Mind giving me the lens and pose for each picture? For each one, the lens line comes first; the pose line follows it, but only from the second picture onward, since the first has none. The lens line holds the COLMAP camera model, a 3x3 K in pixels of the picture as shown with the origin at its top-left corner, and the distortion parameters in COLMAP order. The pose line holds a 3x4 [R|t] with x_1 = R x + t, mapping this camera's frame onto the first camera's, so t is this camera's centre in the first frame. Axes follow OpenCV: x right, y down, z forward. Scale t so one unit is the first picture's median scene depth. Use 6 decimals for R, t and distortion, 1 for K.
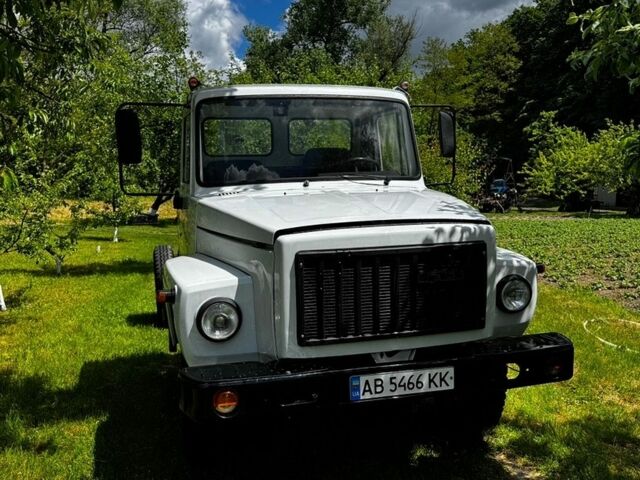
lens RADIAL K [[597.0, 0, 320.0], [0, 597.0, 240.0], [0, 0, 1]] dist [0.167986, -0.353741]
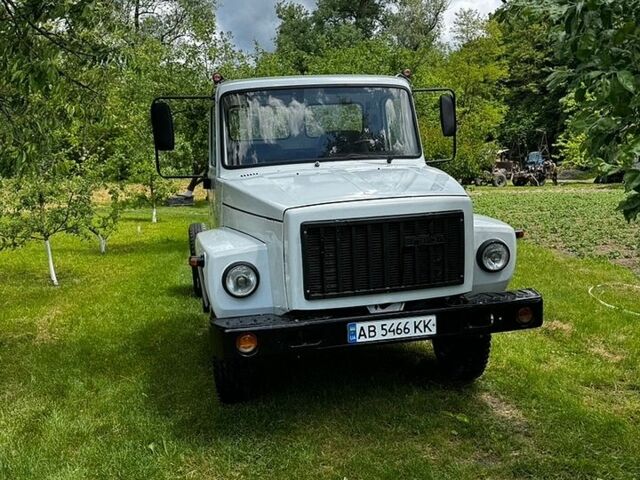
lens RADIAL K [[601.4, 0, 328.4], [0, 601.4, 242.2], [0, 0, 1]] dist [0.078722, -0.010736]
pose [[0.998780, -0.018103, -0.045954, 0.044562], [0.019924, 0.999022, 0.039474, 0.008454], [0.045194, -0.040342, 0.998163, -0.134646]]
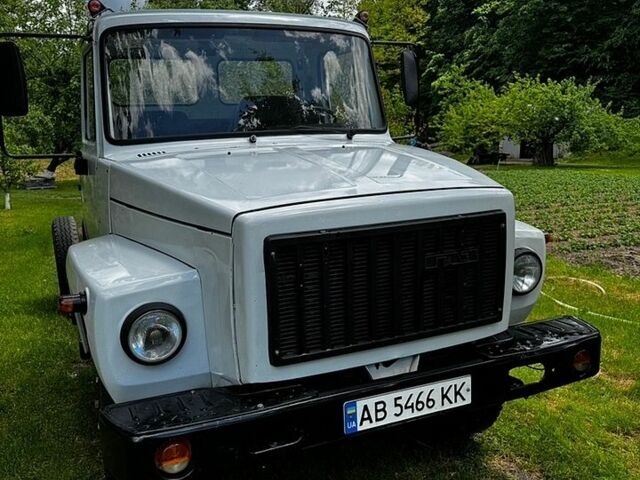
lens RADIAL K [[597.0, 0, 320.0], [0, 597.0, 240.0], [0, 0, 1]] dist [0.167986, -0.353741]
pose [[0.989124, -0.039015, 0.141815, -0.047974], [0.028841, 0.996907, 0.073105, -0.016220], [-0.144228, -0.068220, 0.987190, 0.186407]]
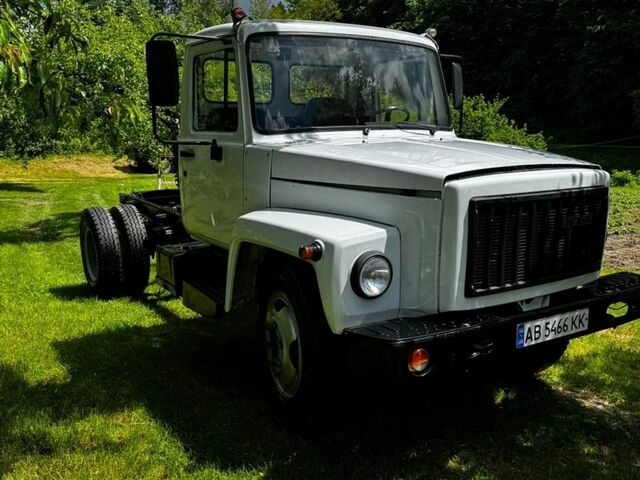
lens RADIAL K [[597.0, 0, 320.0], [0, 597.0, 240.0], [0, 0, 1]] dist [0.167986, -0.353741]
pose [[0.954605, -0.036561, 0.295623, -0.346426], [0.019006, 0.997893, 0.062040, 0.013945], [-0.297269, -0.053605, 0.953288, 0.103732]]
